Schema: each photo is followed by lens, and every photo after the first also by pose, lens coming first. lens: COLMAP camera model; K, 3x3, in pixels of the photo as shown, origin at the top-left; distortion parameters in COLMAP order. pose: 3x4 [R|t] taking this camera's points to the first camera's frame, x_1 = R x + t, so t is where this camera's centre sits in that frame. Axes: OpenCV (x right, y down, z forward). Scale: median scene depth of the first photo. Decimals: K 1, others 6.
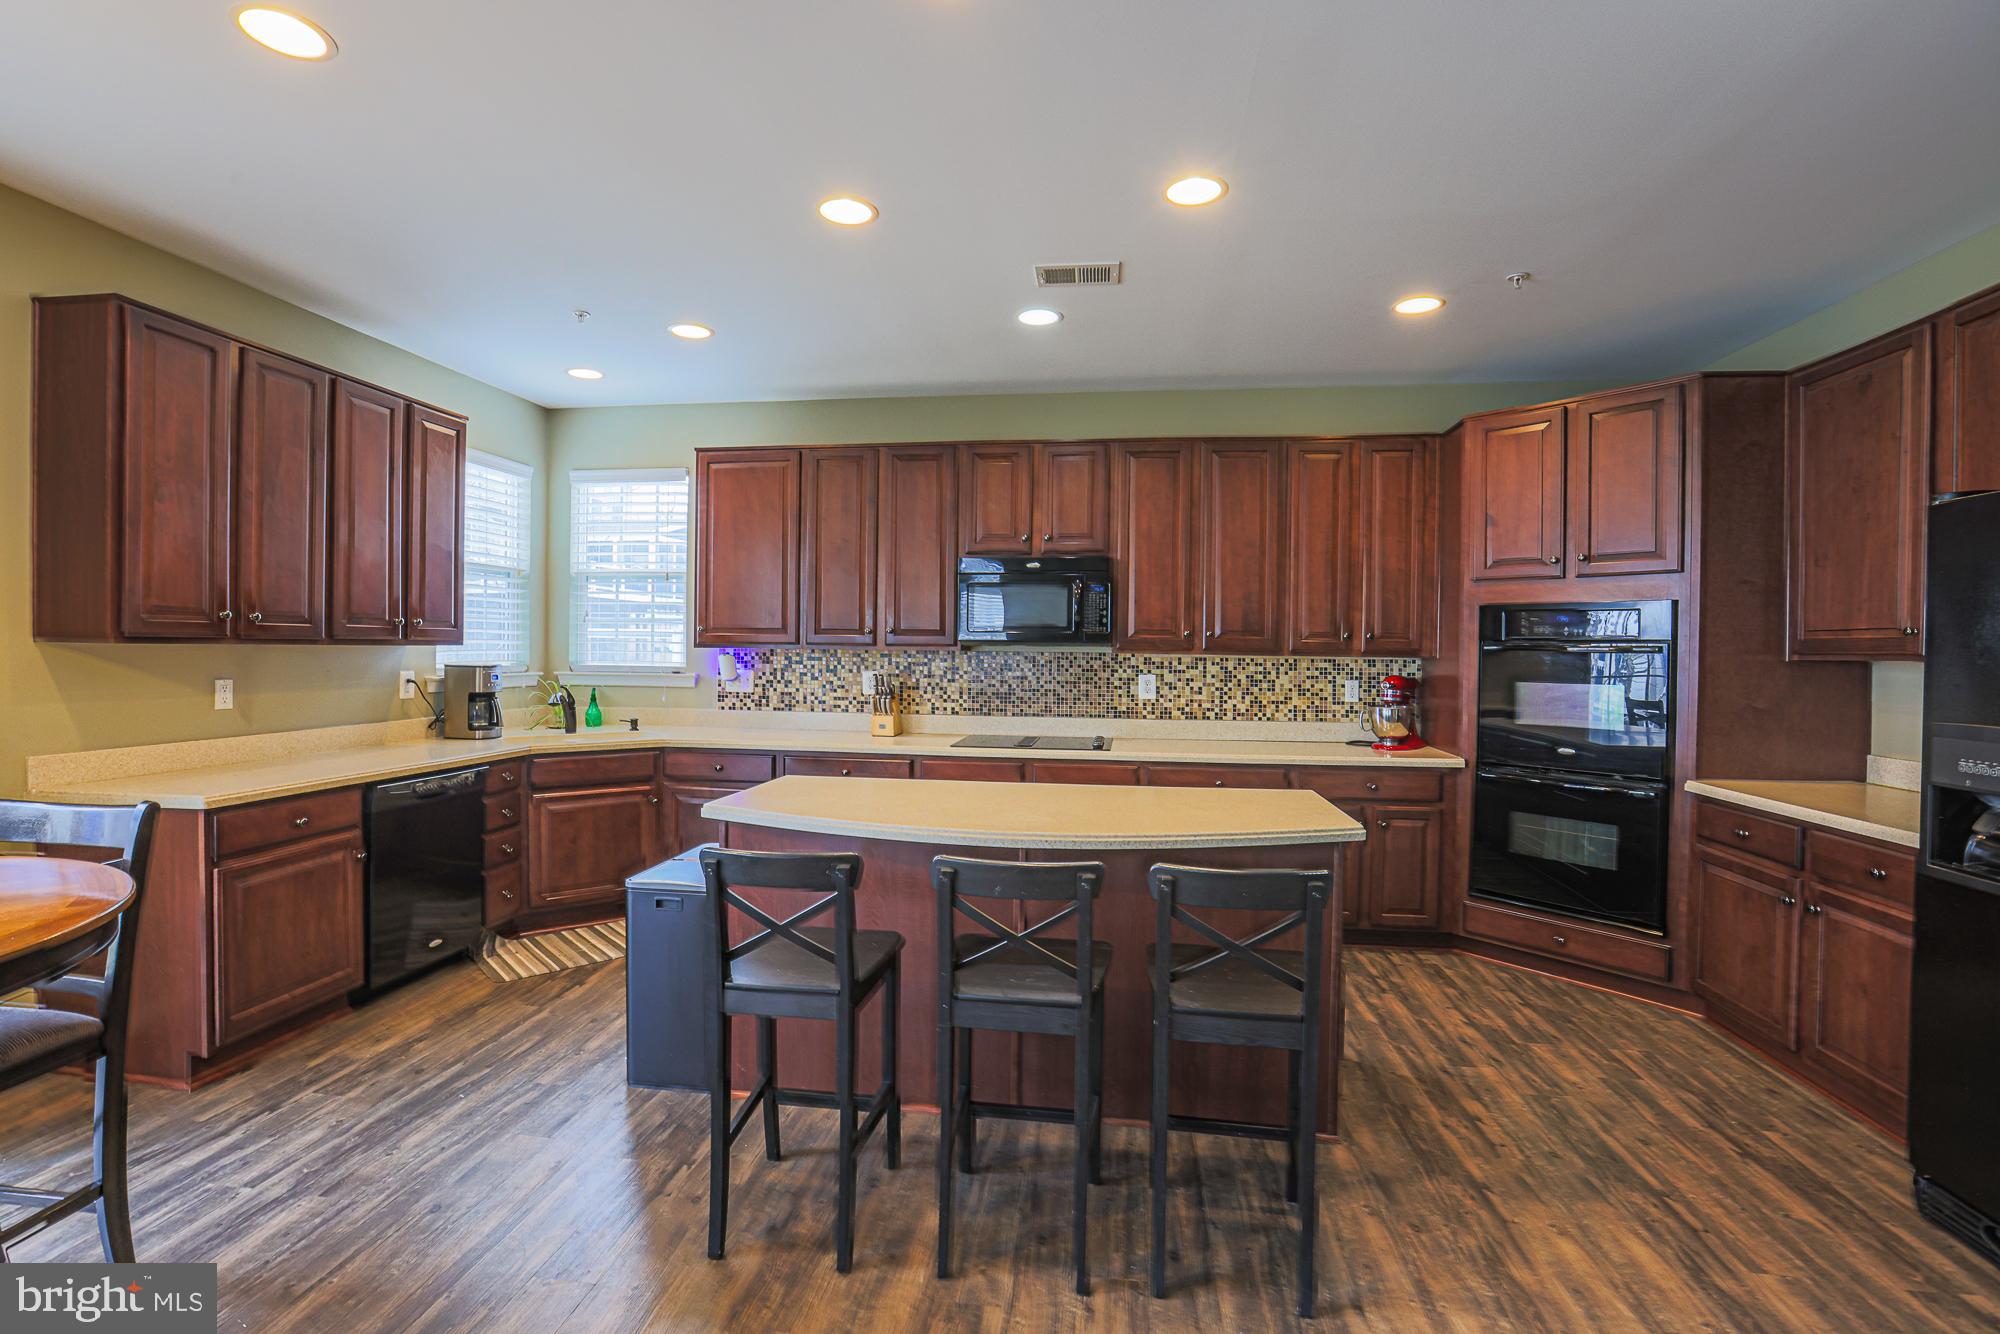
lens RADIAL K [[923.4, 0, 1000.8], [0, 923.4, 657.1], [0, 0, 1]] dist [-0.066535, 0.027997]
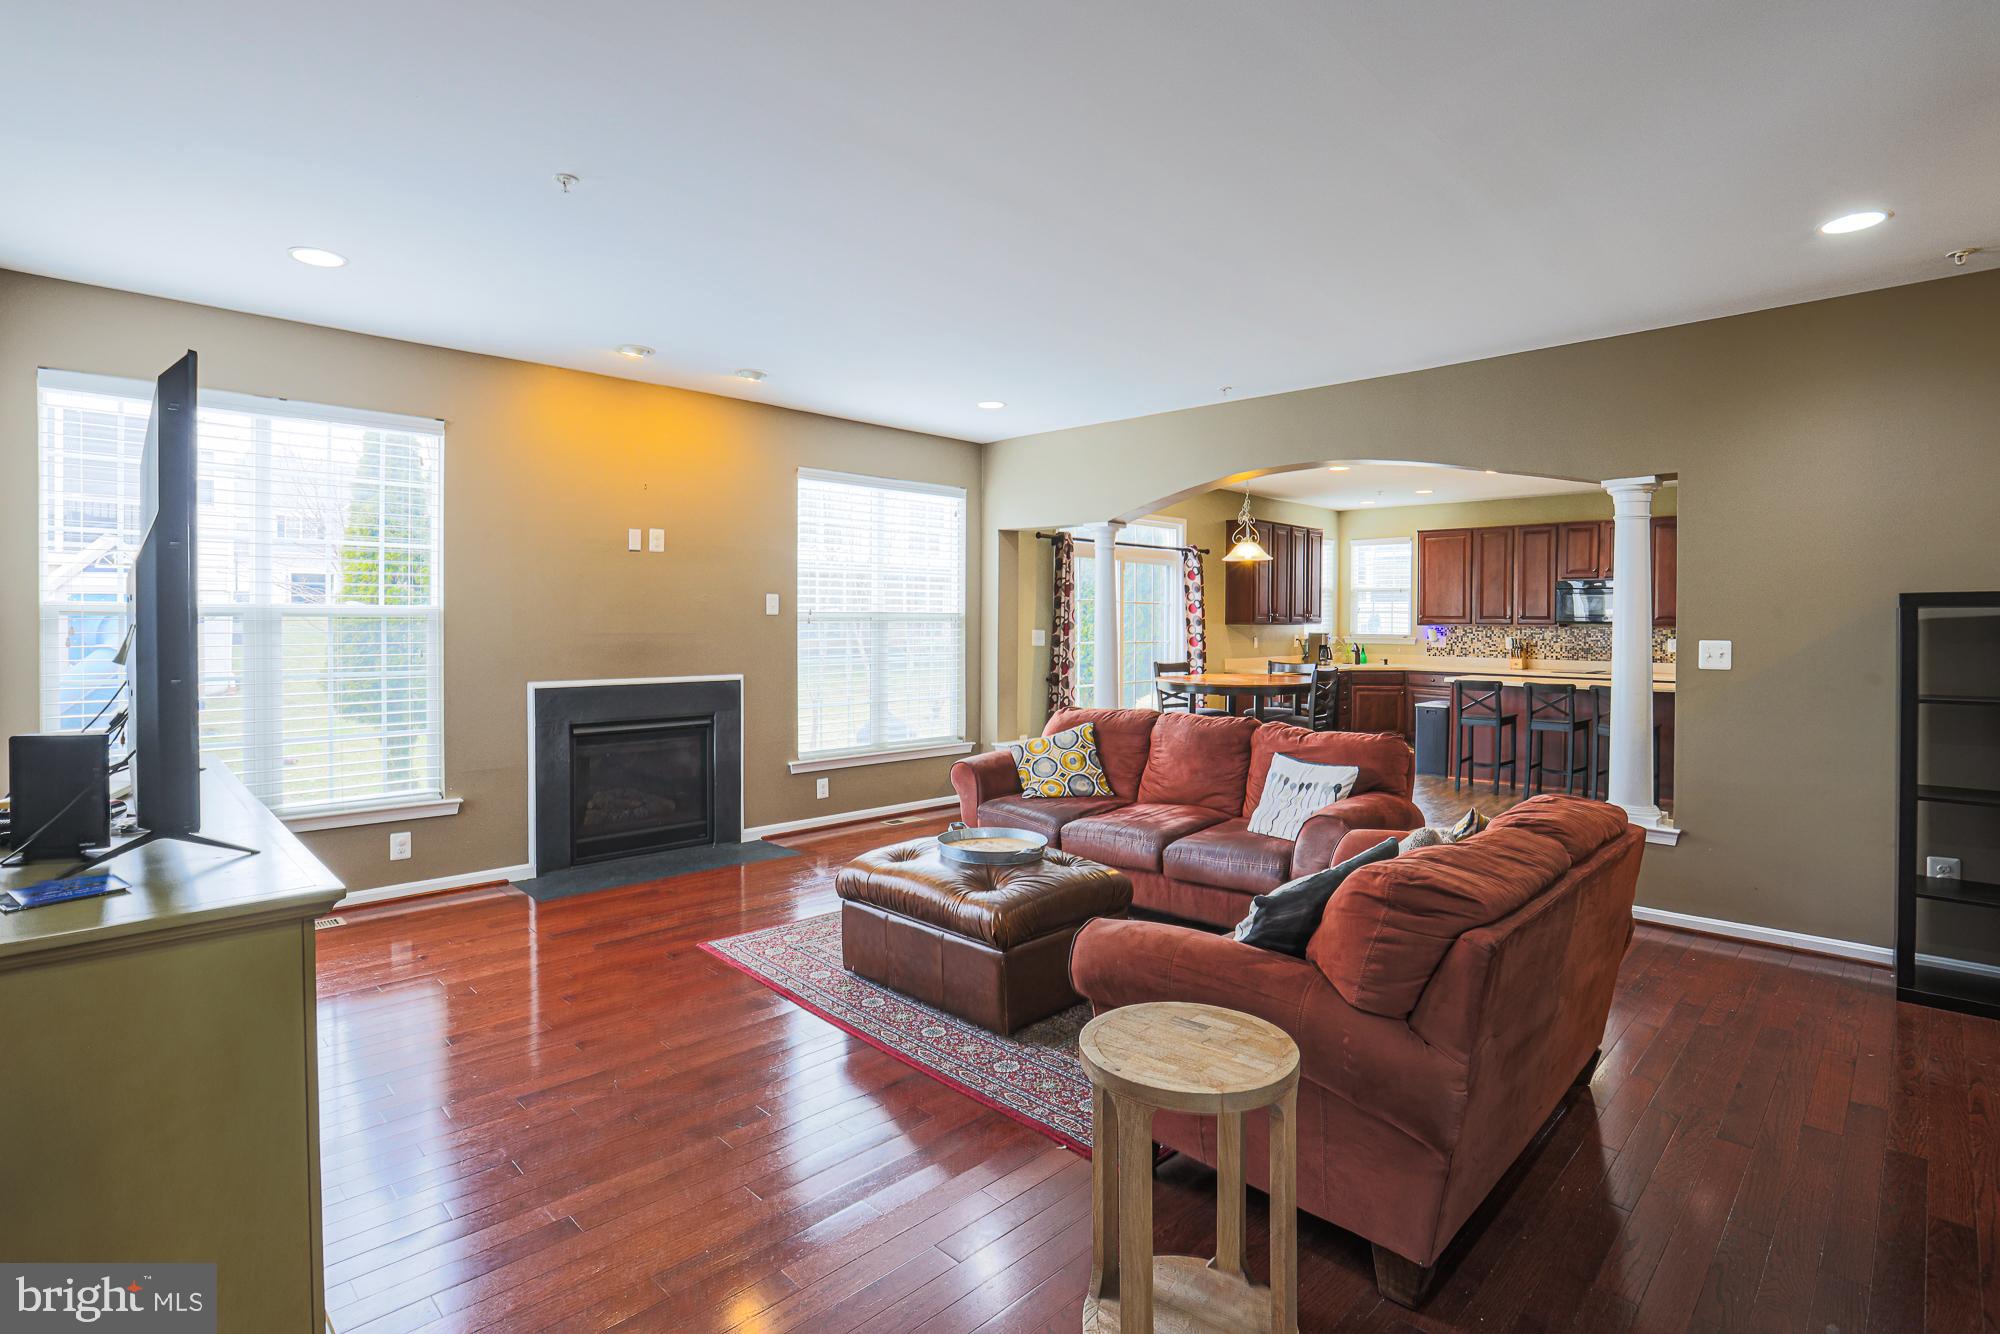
lens RADIAL K [[946.1, 0, 971.5], [0, 946.1, 647.5], [0, 0, 1]] dist [-0.070918, 0.030536]
pose [[0.782178, 0.009711, -0.622979, 0.218776], [-0.002309, 0.999917, 0.012688, 0.016758], [0.623051, -0.008486, 0.782136, -1.437669]]
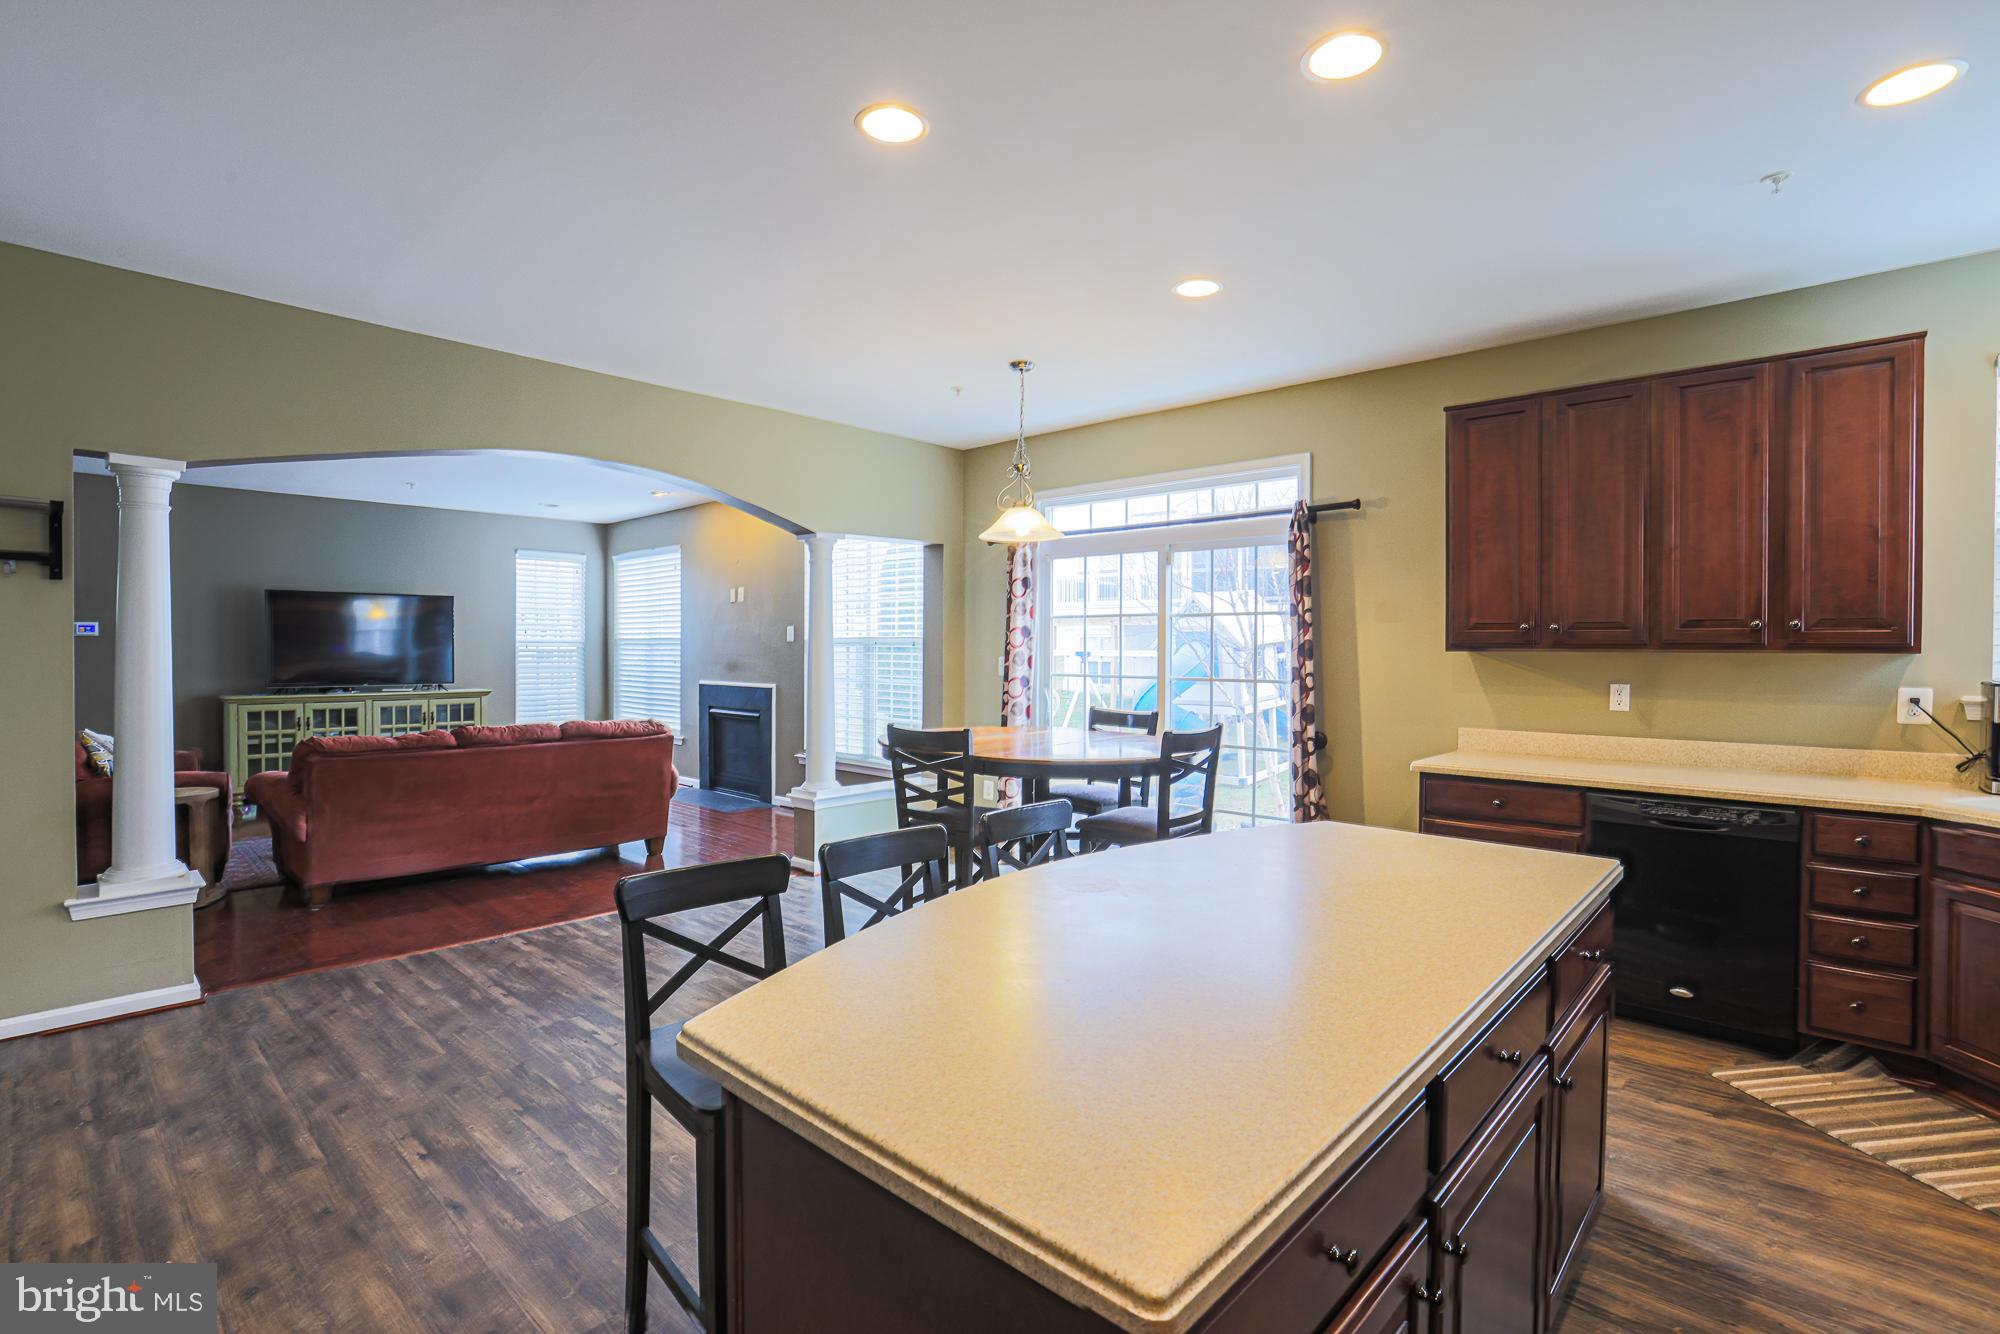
lens RADIAL K [[923.4, 0, 1000.8], [0, 923.4, 657.1], [0, 0, 1]] dist [-0.066535, 0.027997]
pose [[-0.569827, 0.001936, -0.821762, 0.369598], [-0.014365, 0.999821, 0.012316, -0.008610], [0.821639, 0.018823, -0.569698, 0.748521]]
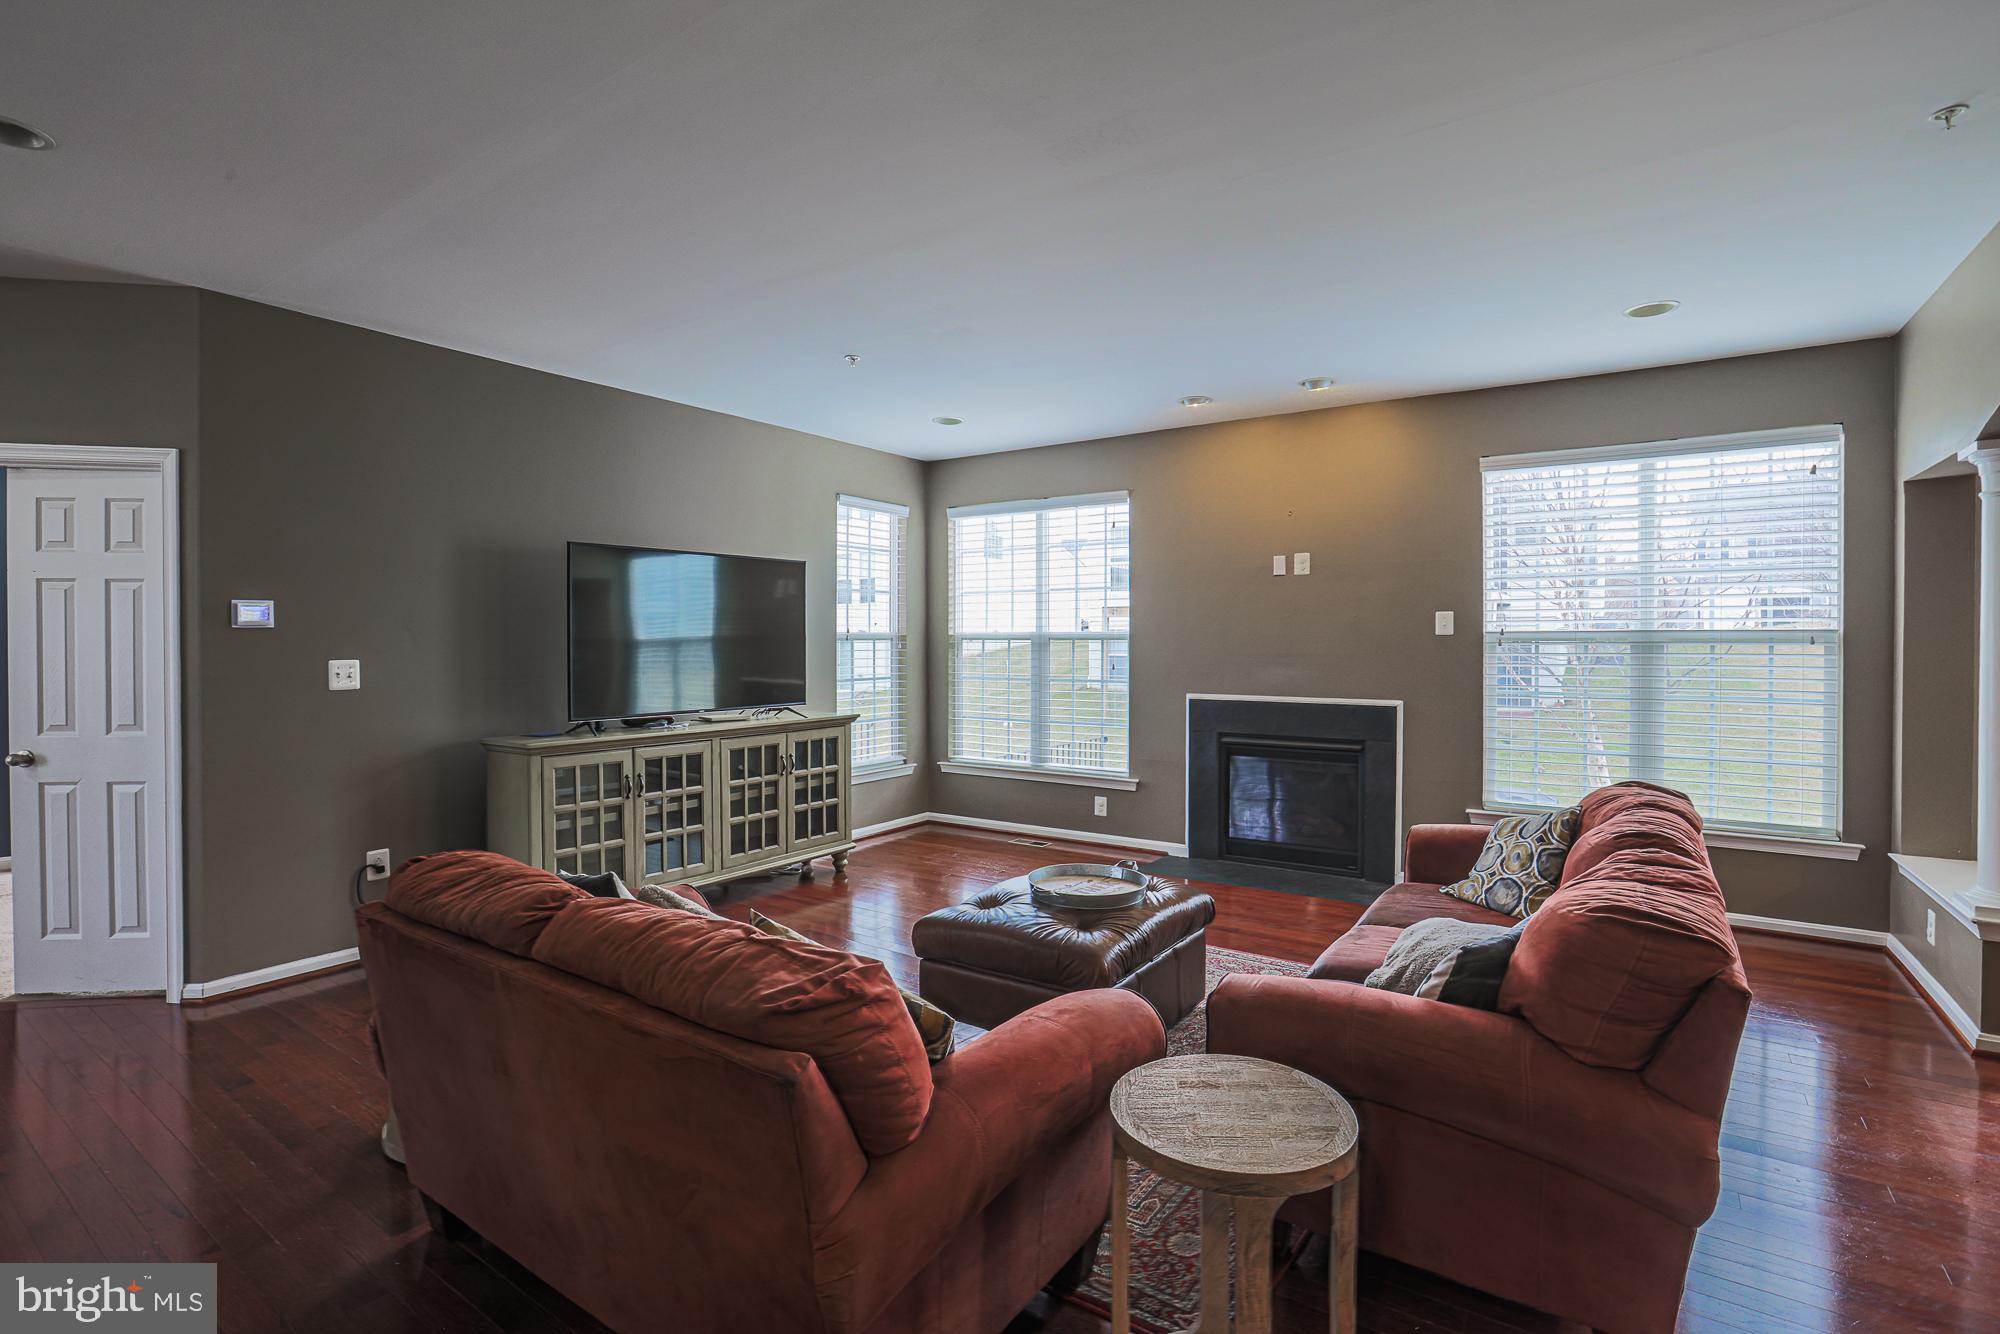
lens RADIAL K [[923.4, 0, 1000.8], [0, 923.4, 657.1], [0, 0, 1]] dist [-0.066535, 0.027997]
pose [[-0.448437, 0.008819, -0.893771, 0.408630], [-0.012190, 0.999798, 0.015981, 0.003288], [0.893731, 0.018061, -0.448239, -0.555233]]
